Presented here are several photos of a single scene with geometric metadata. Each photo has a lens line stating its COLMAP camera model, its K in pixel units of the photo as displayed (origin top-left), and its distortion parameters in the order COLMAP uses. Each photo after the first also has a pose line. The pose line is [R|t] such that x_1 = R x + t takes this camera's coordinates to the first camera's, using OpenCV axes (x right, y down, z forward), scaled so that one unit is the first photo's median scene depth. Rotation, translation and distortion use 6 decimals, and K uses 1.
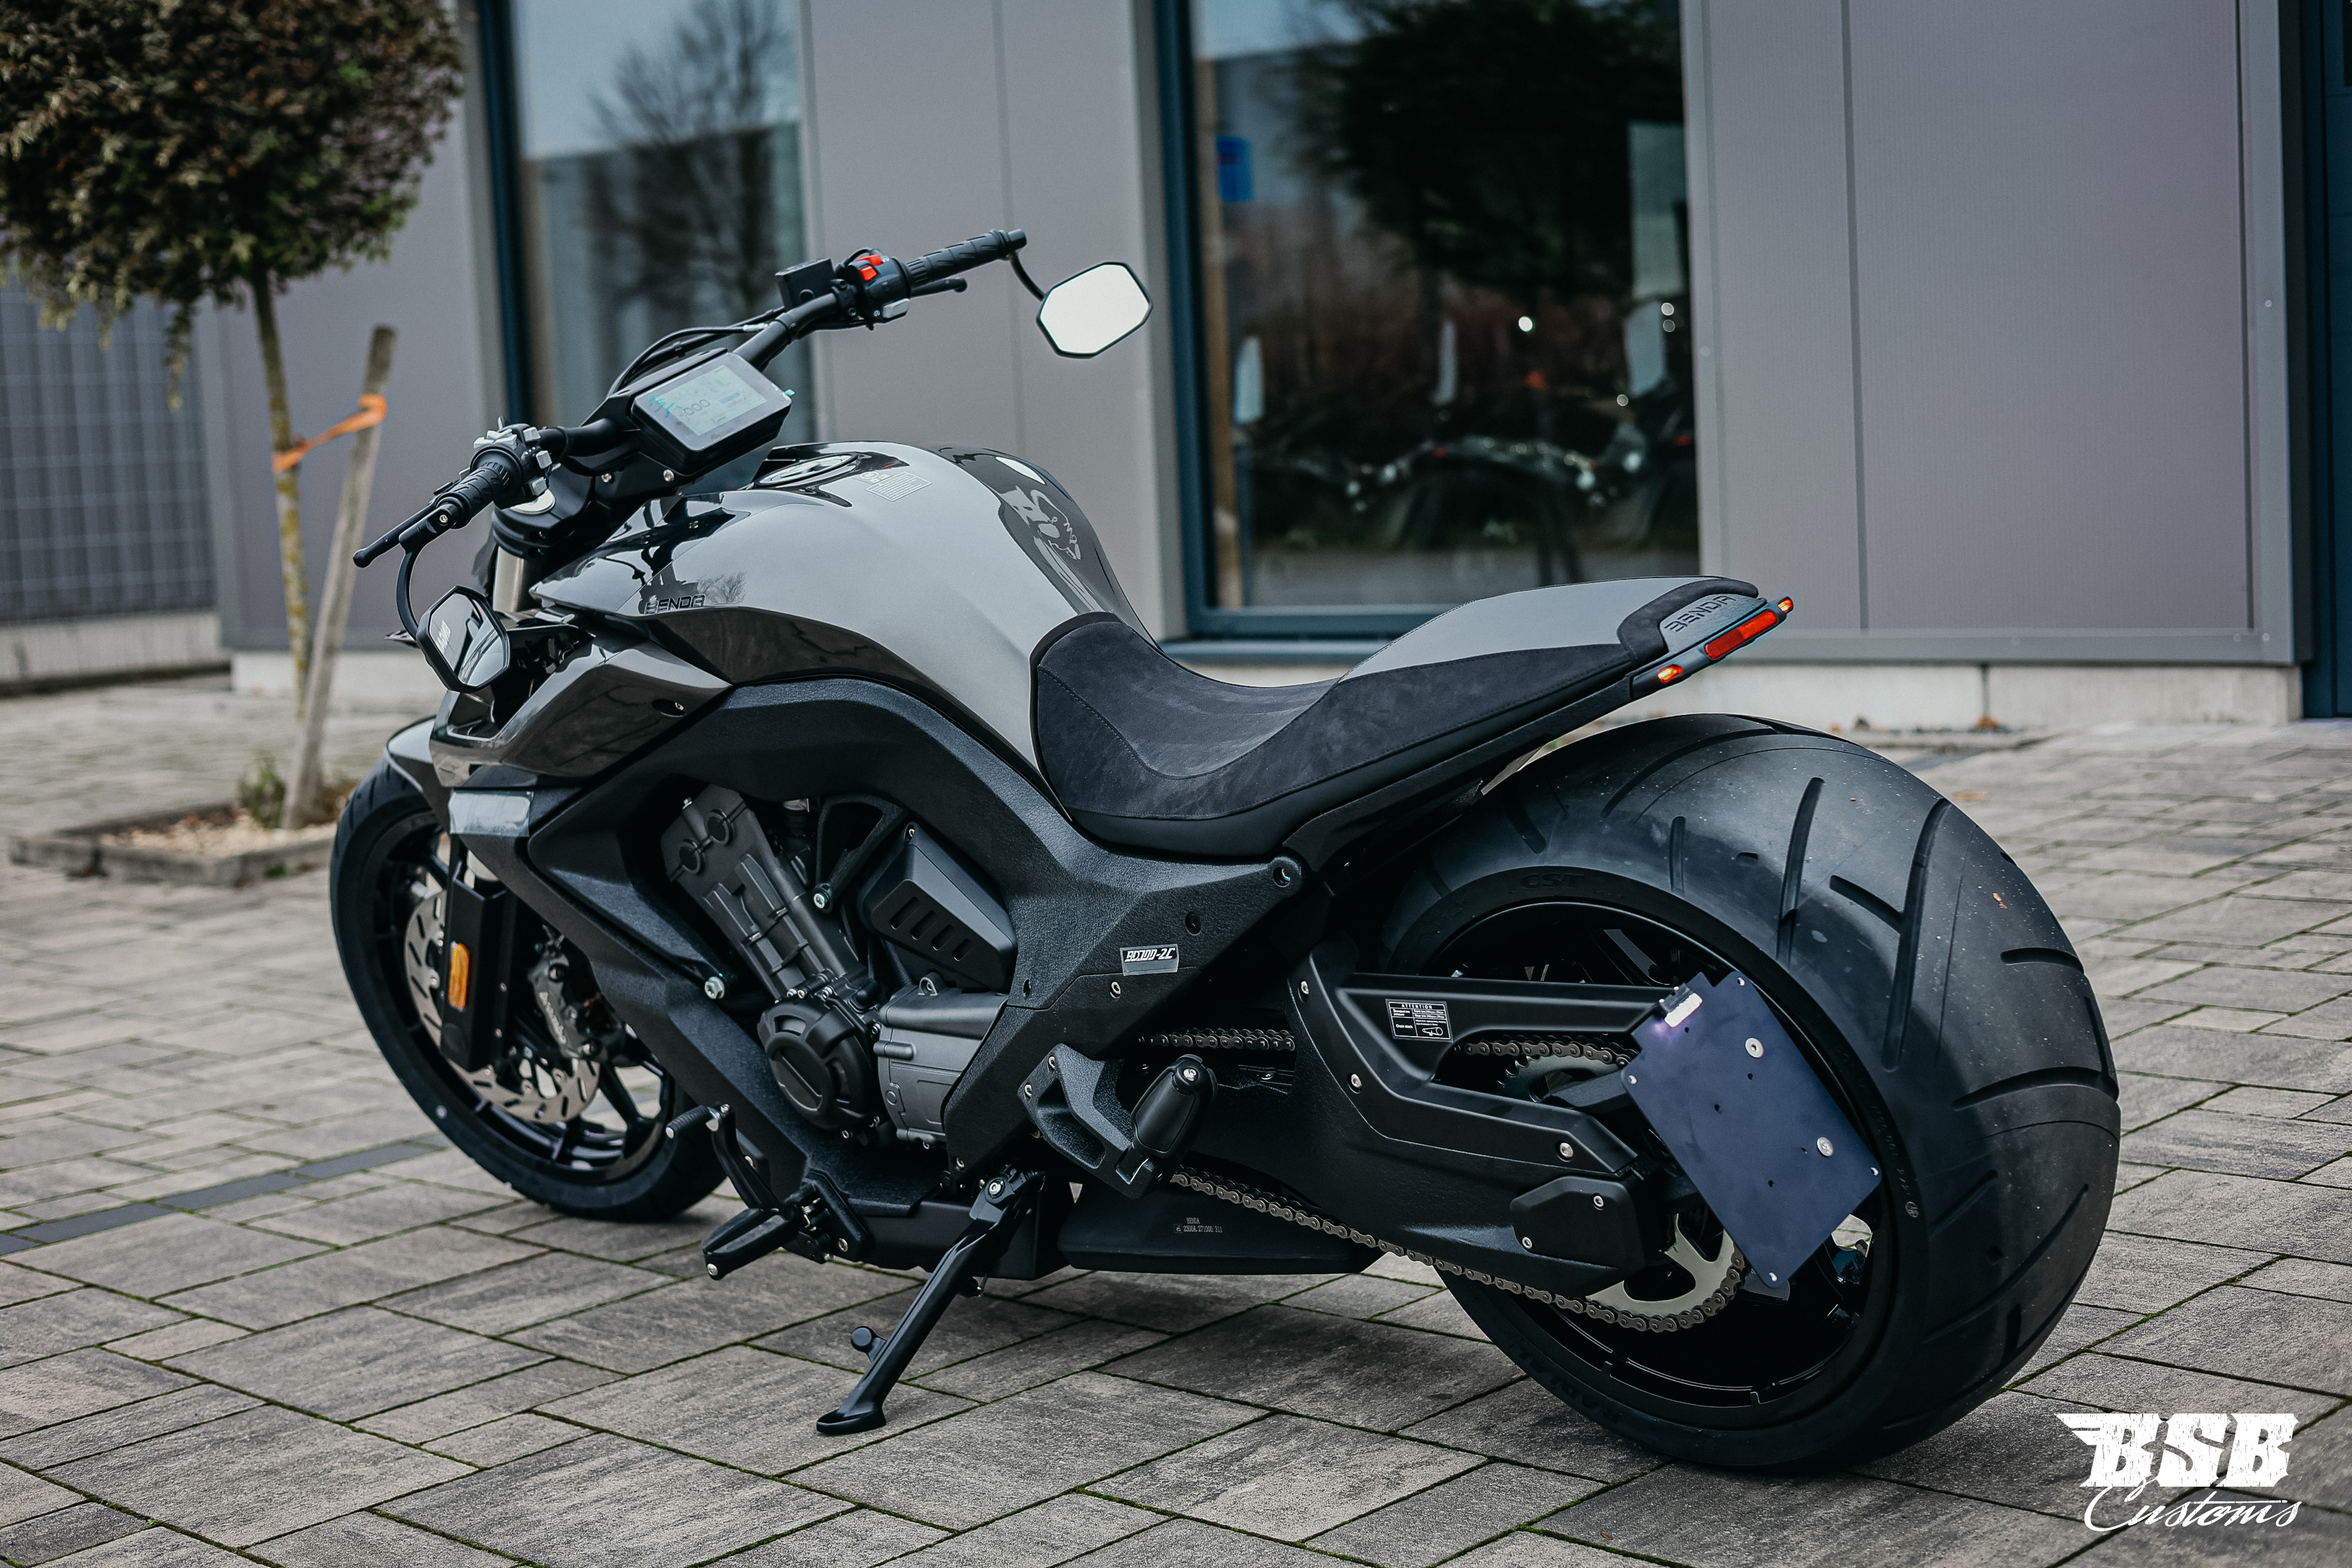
lens RADIAL K [[3322.0, 0, 1174.8], [0, 3322.0, 776.3], [0, 0, 1]] dist [0.018492, 0.000000]
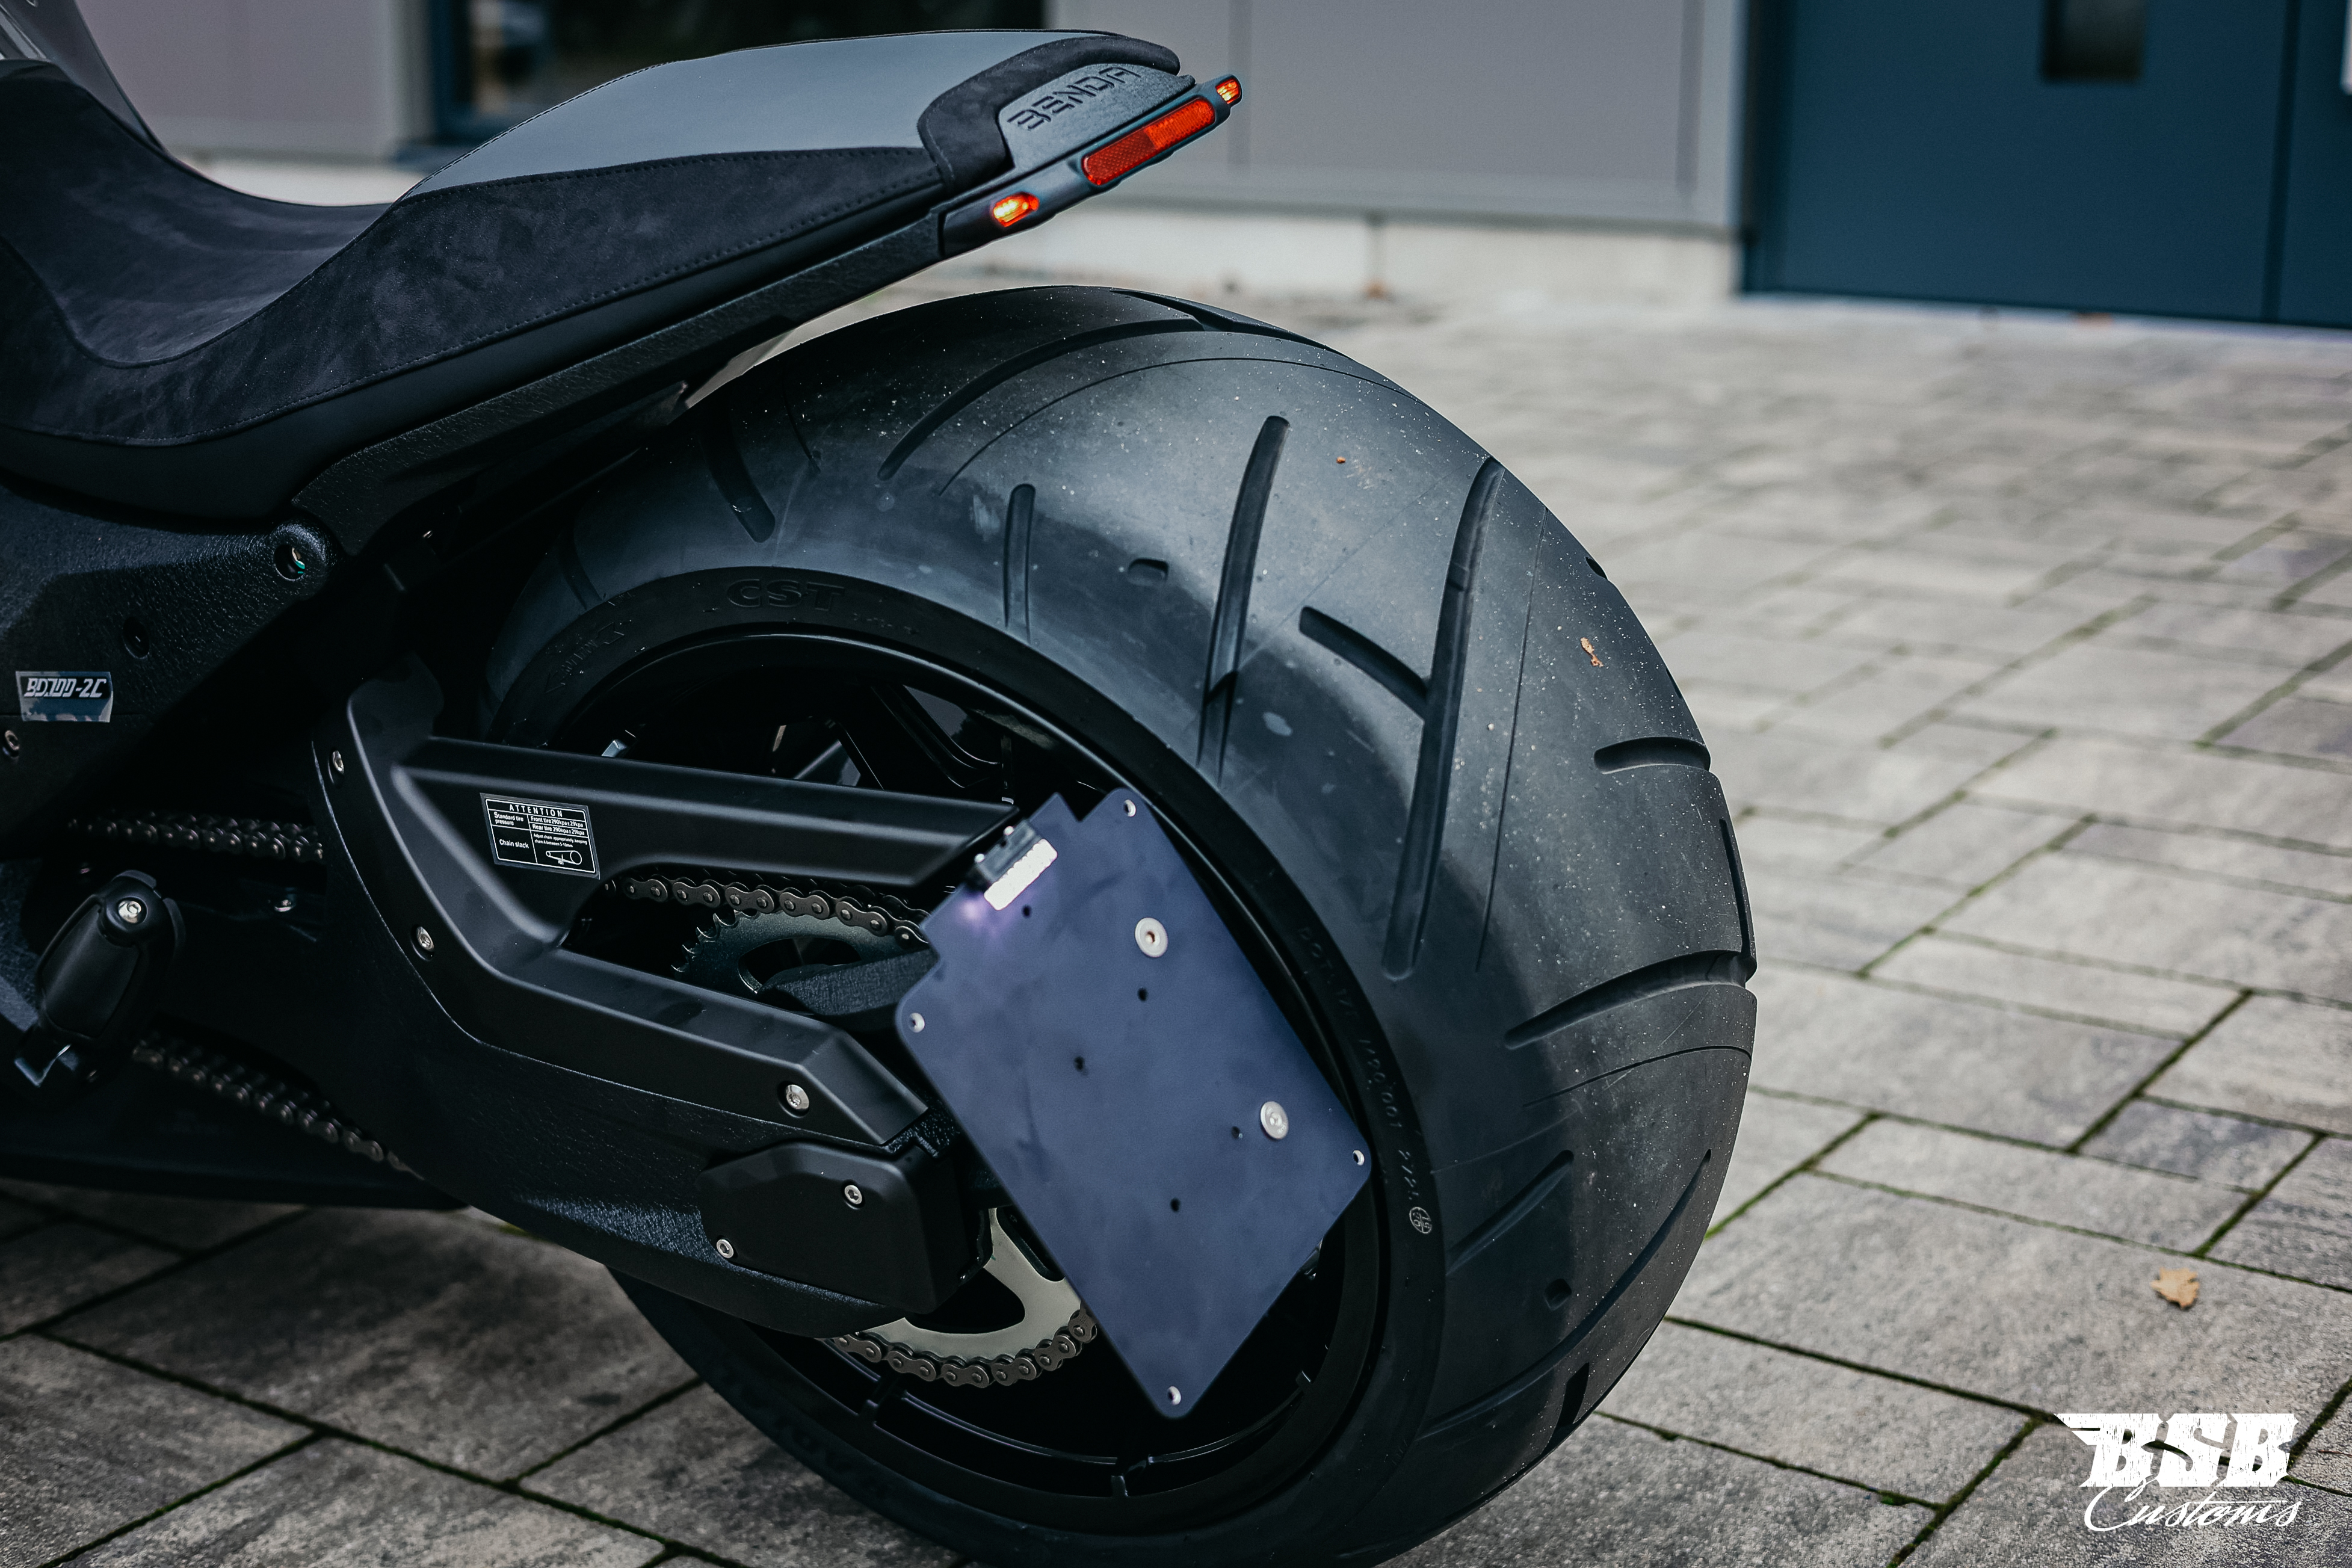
lens RADIAL K [[3322.0, 0, 1126.9], [0, 3322.0, 771.9], [0, 0, 1]] dist [0.018492, 0.000000]
pose [[0.982329, 0.010490, 0.186869, 0.065769], [-0.035937, 0.990422, 0.133313, -0.012974], [-0.183680, -0.137673, 0.973297, 0.449907]]
